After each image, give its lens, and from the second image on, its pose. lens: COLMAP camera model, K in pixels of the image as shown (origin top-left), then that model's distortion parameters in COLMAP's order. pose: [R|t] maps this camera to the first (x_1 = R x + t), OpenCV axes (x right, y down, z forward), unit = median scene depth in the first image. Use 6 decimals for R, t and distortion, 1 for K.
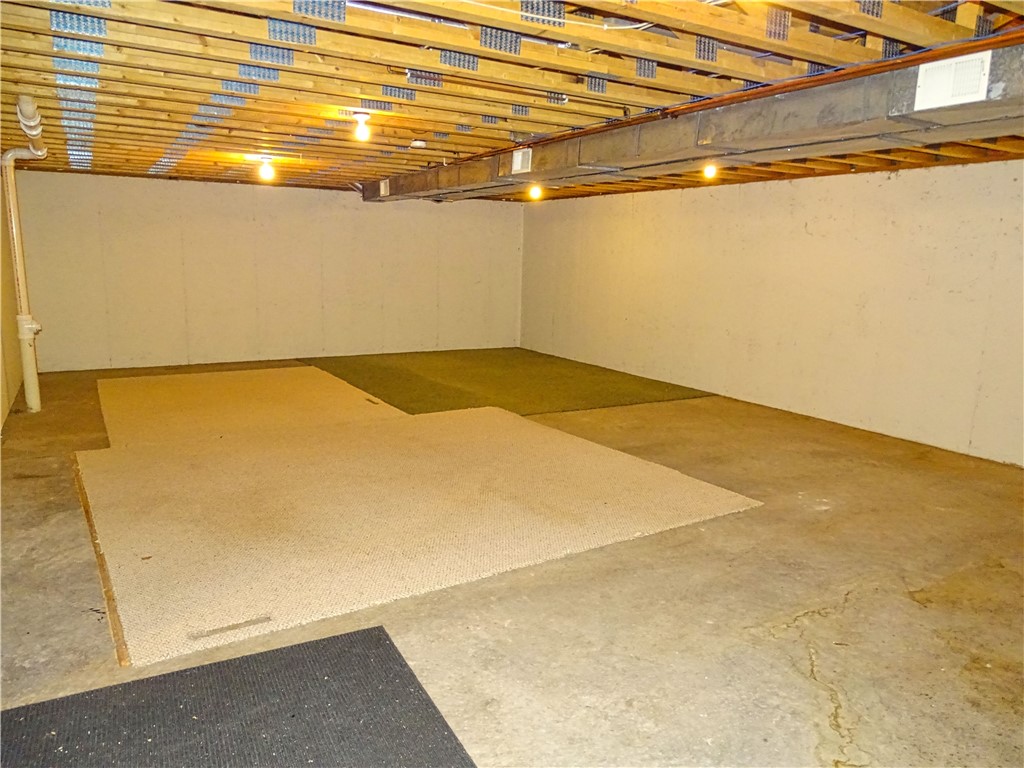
lens RADIAL K [[726.2, 0, 512.0], [0, 726.2, 384.0], [0, 0, 1]] dist [-0.001869, 0.003055]
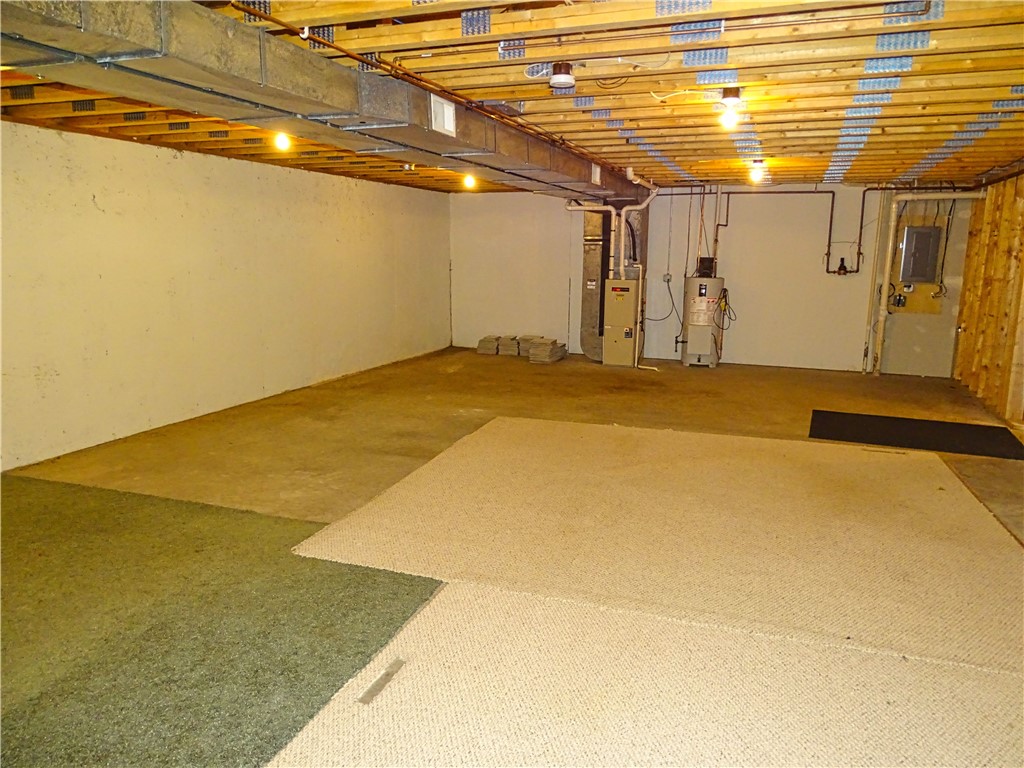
lens RADIAL K [[726.2, 0, 512.0], [0, 726.2, 384.0], [0, 0, 1]] dist [-0.001869, 0.003055]
pose [[-0.627959, -0.177781, 0.757669, -0.608007], [0.108593, 0.944018, 0.311508, -0.278318], [-0.770633, 0.277892, -0.573499, 1.436314]]
